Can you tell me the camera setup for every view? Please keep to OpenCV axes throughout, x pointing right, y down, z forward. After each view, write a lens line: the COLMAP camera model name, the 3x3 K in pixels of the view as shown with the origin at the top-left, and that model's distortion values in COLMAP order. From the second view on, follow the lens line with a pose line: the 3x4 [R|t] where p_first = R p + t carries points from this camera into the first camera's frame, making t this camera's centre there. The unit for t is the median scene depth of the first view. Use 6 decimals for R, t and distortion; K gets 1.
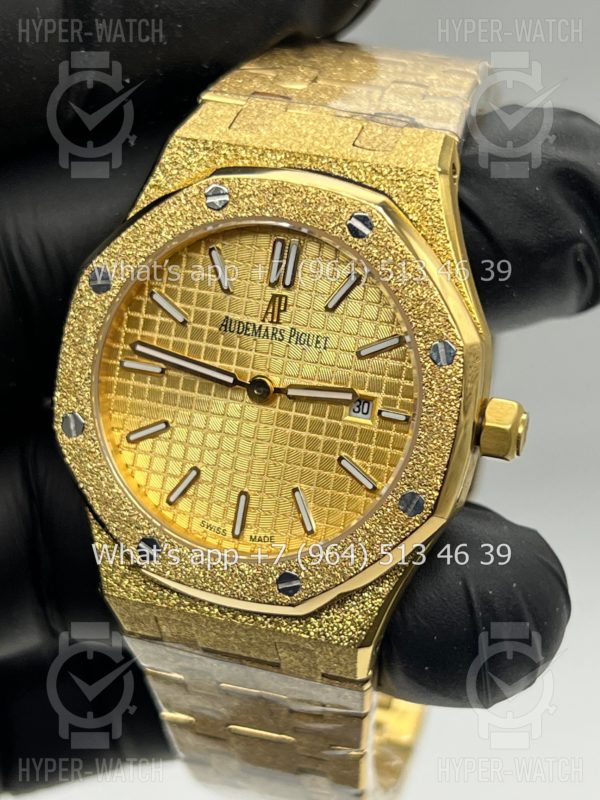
lens RADIAL K [[1892.8, 0, 300.0], [0, 1892.8, 400.0], [0, 0, 1]] dist [0.293073, -0.083718]
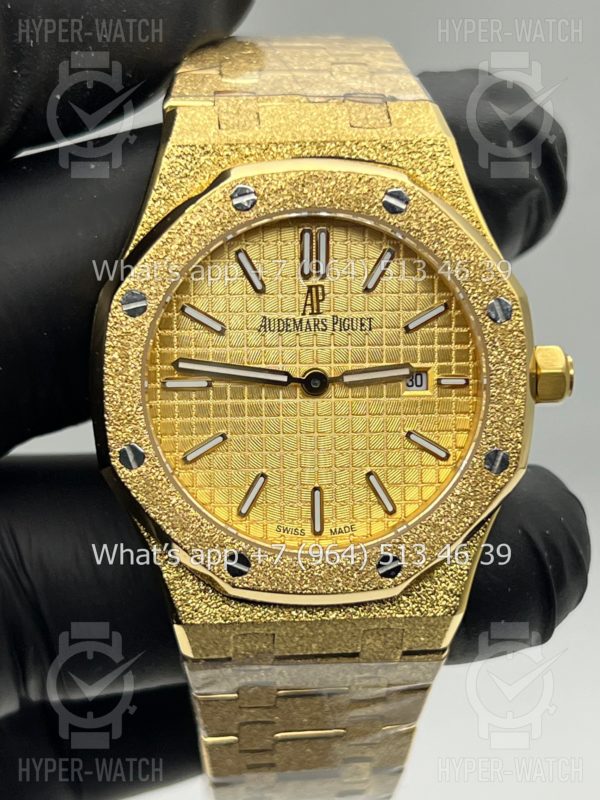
lens RADIAL K [[1892.8, 0, 300.0], [0, 1892.8, 400.0], [0, 0, 1]] dist [0.293073, -0.083718]
pose [[0.923144, -0.190619, 0.333871, -0.360812], [0.194038, 0.980715, 0.023415, -0.021237], [-0.331896, 0.043169, 0.942328, 0.068736]]
